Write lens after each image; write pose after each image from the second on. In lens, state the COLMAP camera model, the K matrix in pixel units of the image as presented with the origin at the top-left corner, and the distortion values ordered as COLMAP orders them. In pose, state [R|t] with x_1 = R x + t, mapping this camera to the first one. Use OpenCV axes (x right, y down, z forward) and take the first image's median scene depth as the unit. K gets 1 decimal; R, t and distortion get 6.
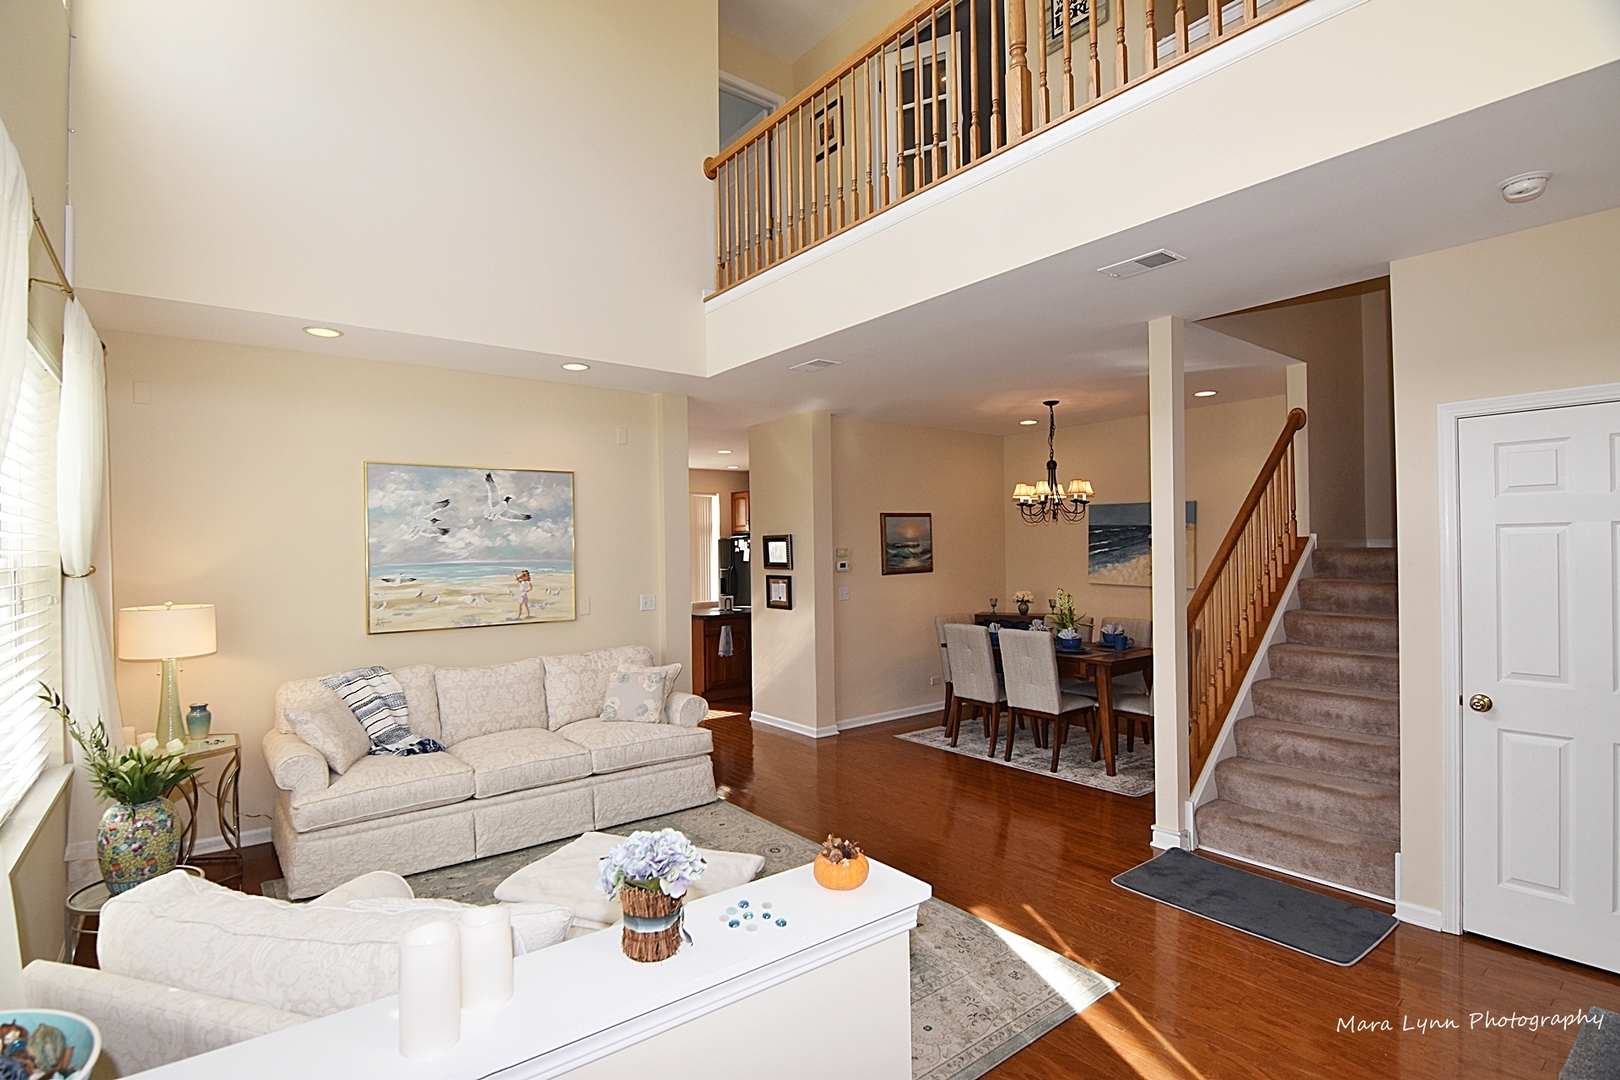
lens RADIAL K [[790.2, 0, 803.3], [0, 790.2, 548.6], [0, 0, 1]] dist [-0.011828, -0.004020]
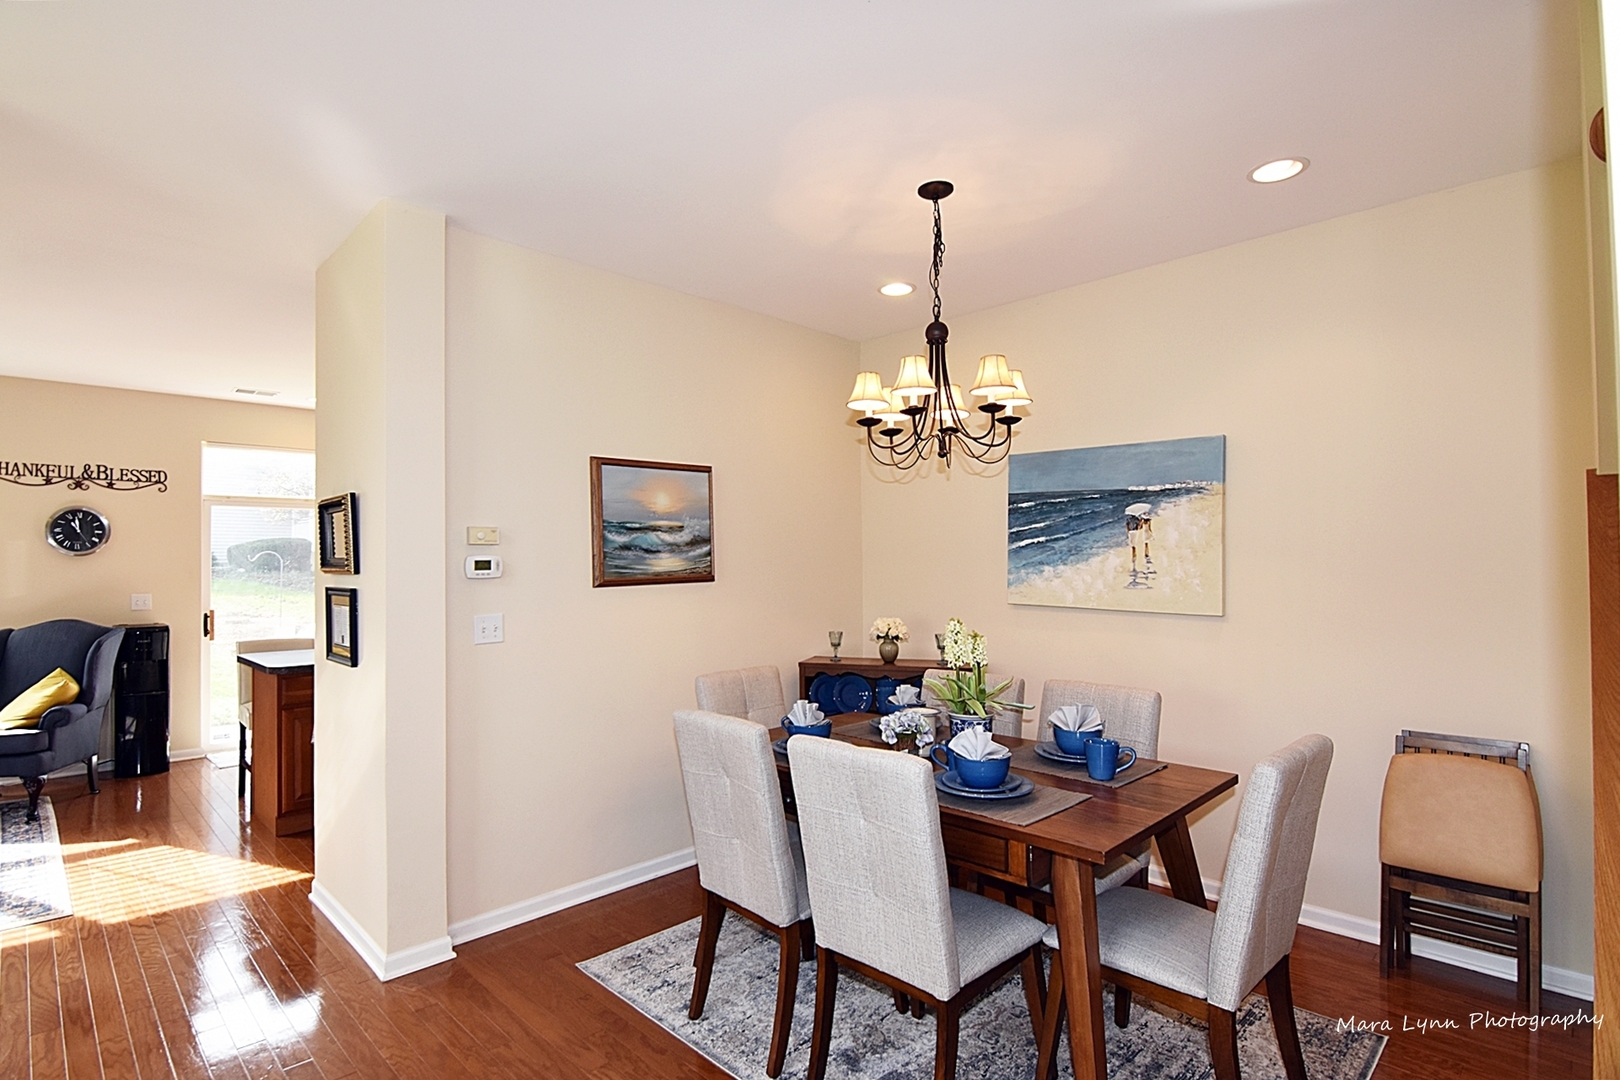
lens RADIAL K [[790.2, 0, 809.7], [0, 790.2, 551.2], [0, 0, 1]] dist [-0.011828, -0.004020]
pose [[0.991498, 0.007638, 0.129895, 0.226092], [-0.005829, 0.999881, -0.014302, 0.024264], [-0.129989, 0.013423, 0.991425, 0.691506]]
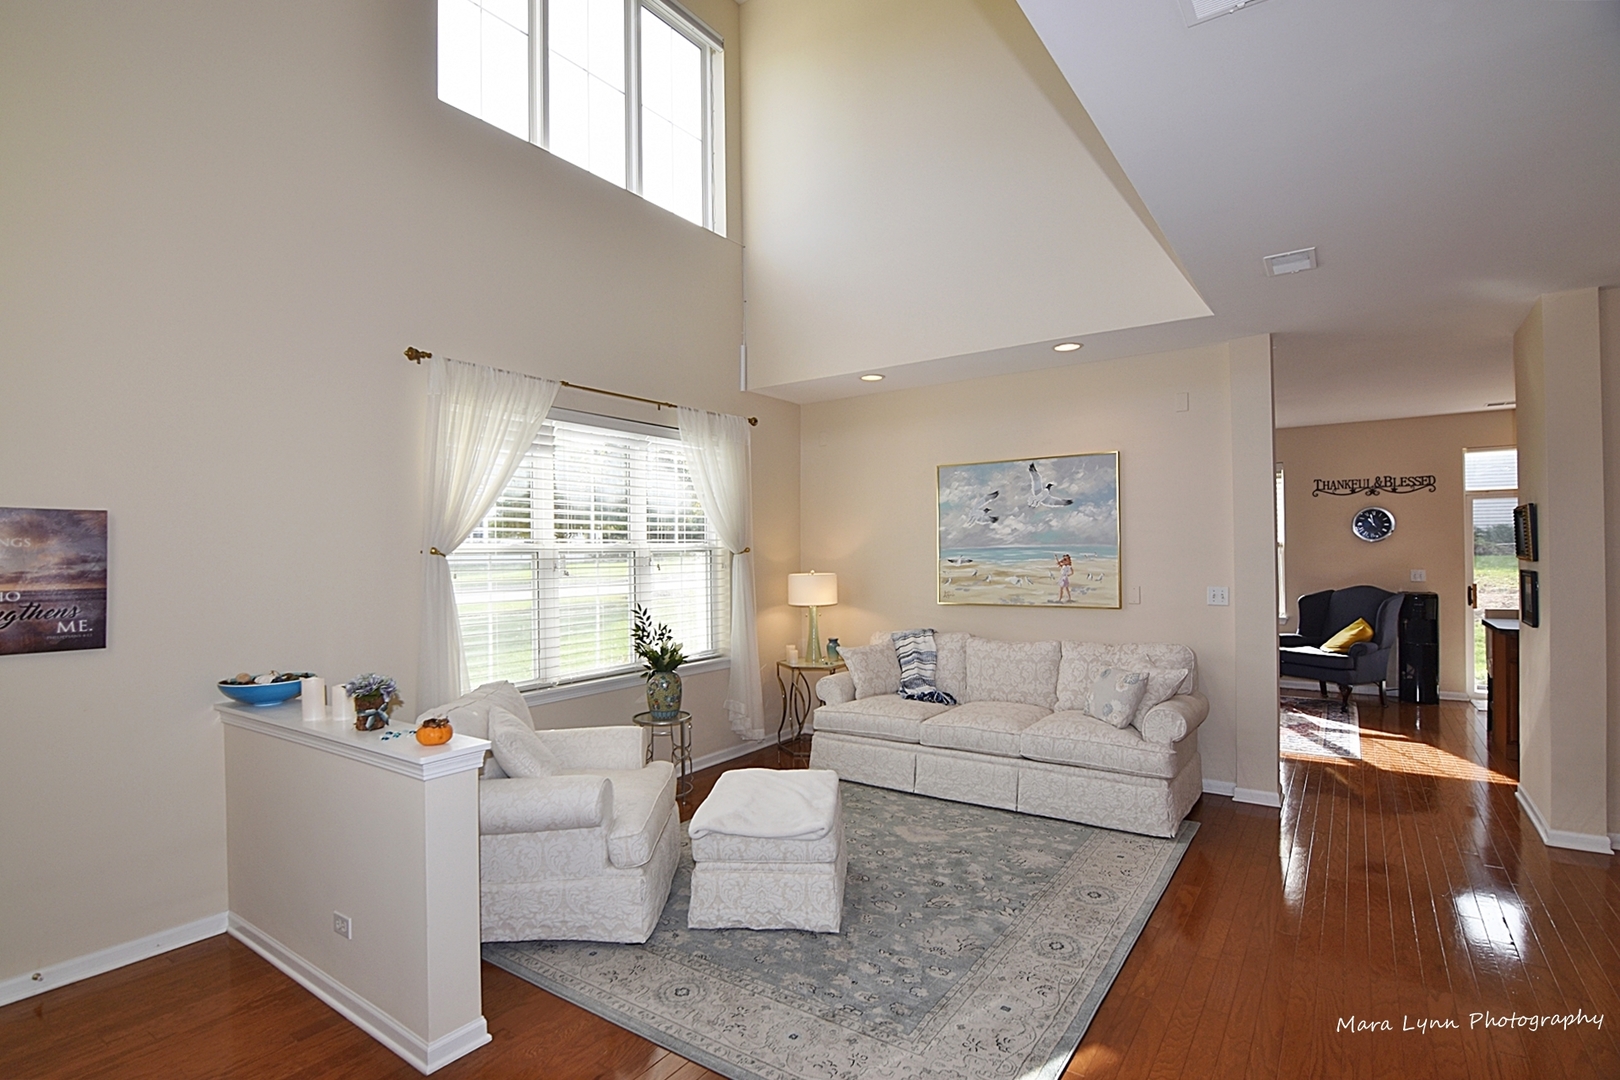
lens RADIAL K [[790.2, 0, 782.4], [0, 790.2, 551.3], [0, 0, 1]] dist [-0.011828, -0.004020]
pose [[0.277686, 0.010258, -0.960617, 0.512785], [0.013049, 0.999810, 0.014449, 0.003536], [0.960583, -0.016547, 0.277499, 0.356846]]
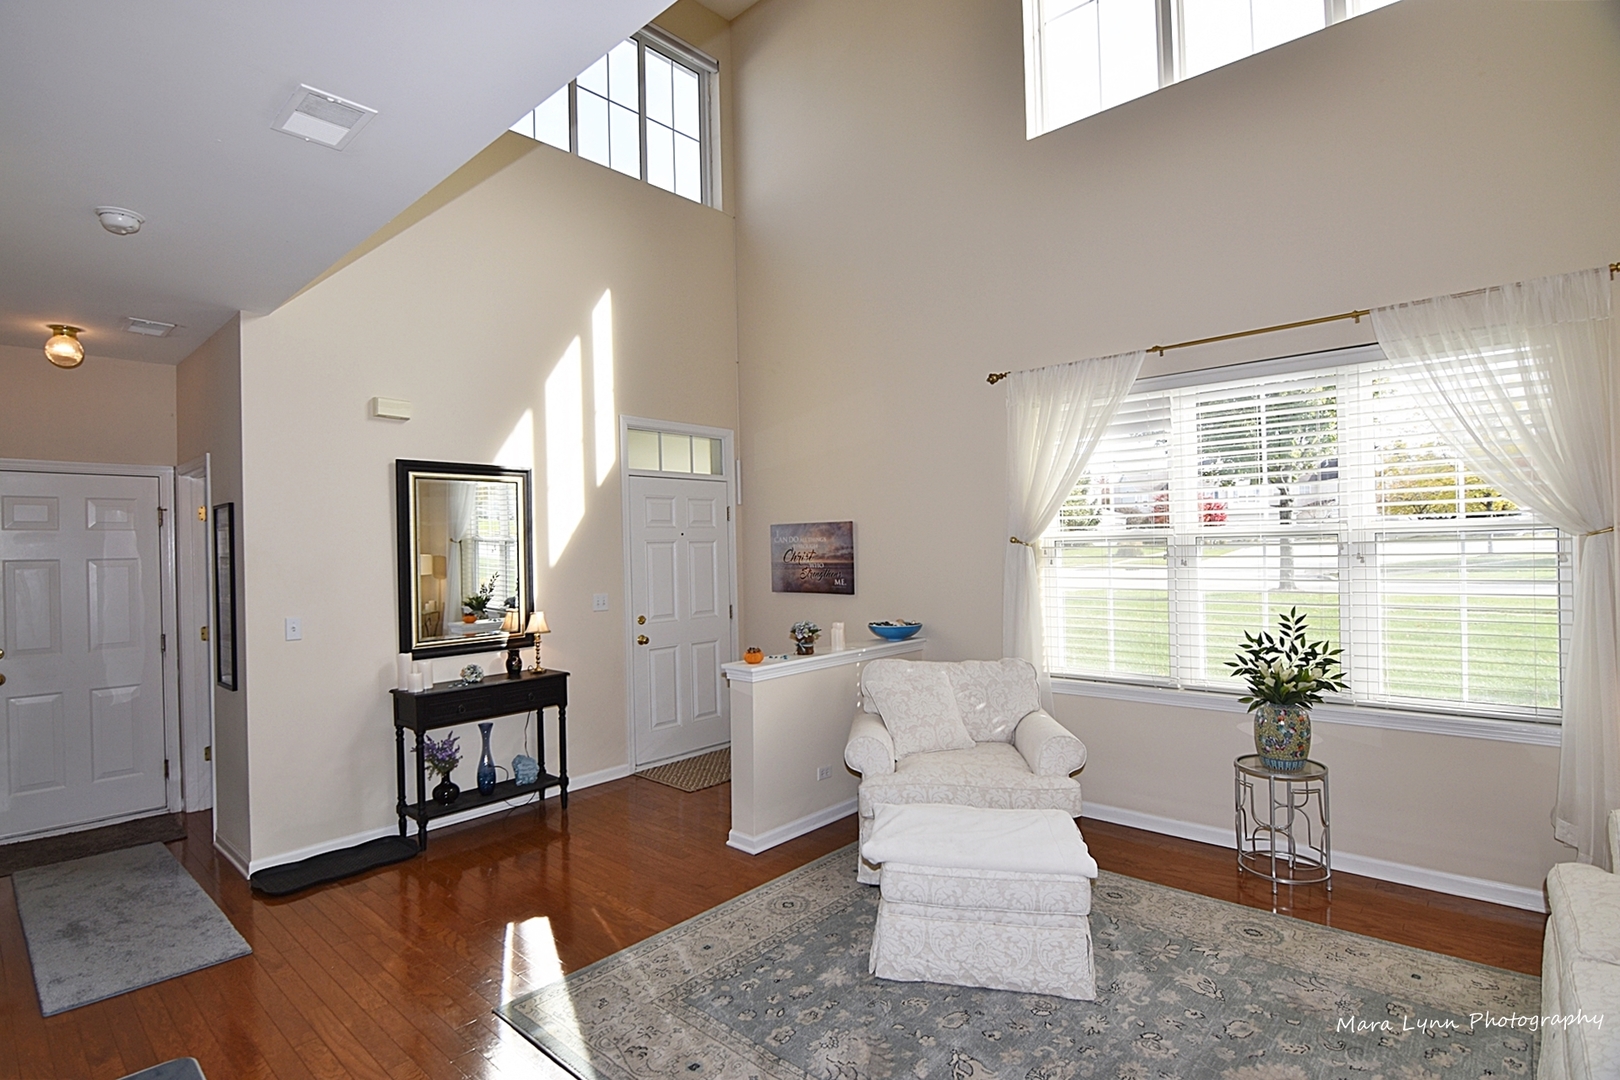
lens RADIAL K [[790.2, 0, 804.3], [0, 790.2, 544.4], [0, 0, 1]] dist [-0.011828, -0.004020]
pose [[-0.981883, 0.034423, -0.186333, 0.099333], [0.036287, 0.999320, -0.006602, 0.011708], [0.185979, -0.013244, -0.982465, 1.053139]]
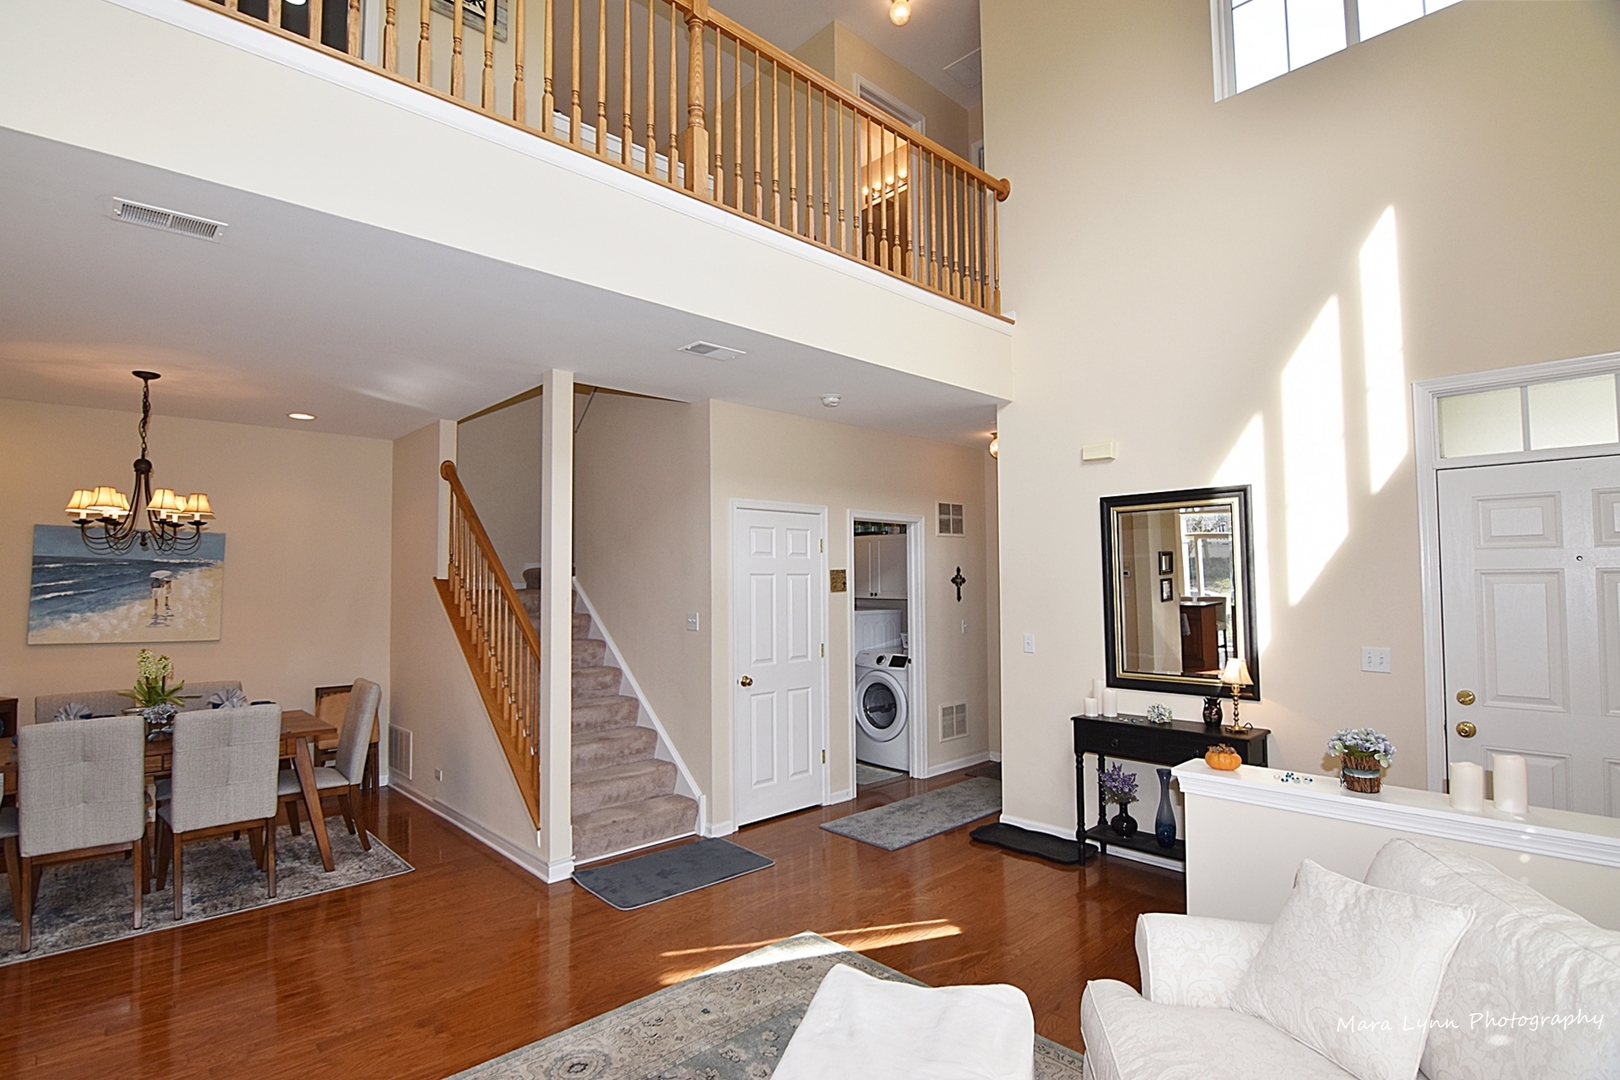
lens RADIAL K [[790.2, 0, 784.5], [0, 790.2, 546.0], [0, 0, 1]] dist [-0.011828, -0.004020]
pose [[-0.090218, 0.060084, 0.994108, -0.471182], [0.006349, 0.998193, -0.059755, 0.007090], [-0.995902, 0.000920, -0.090436, 0.611055]]
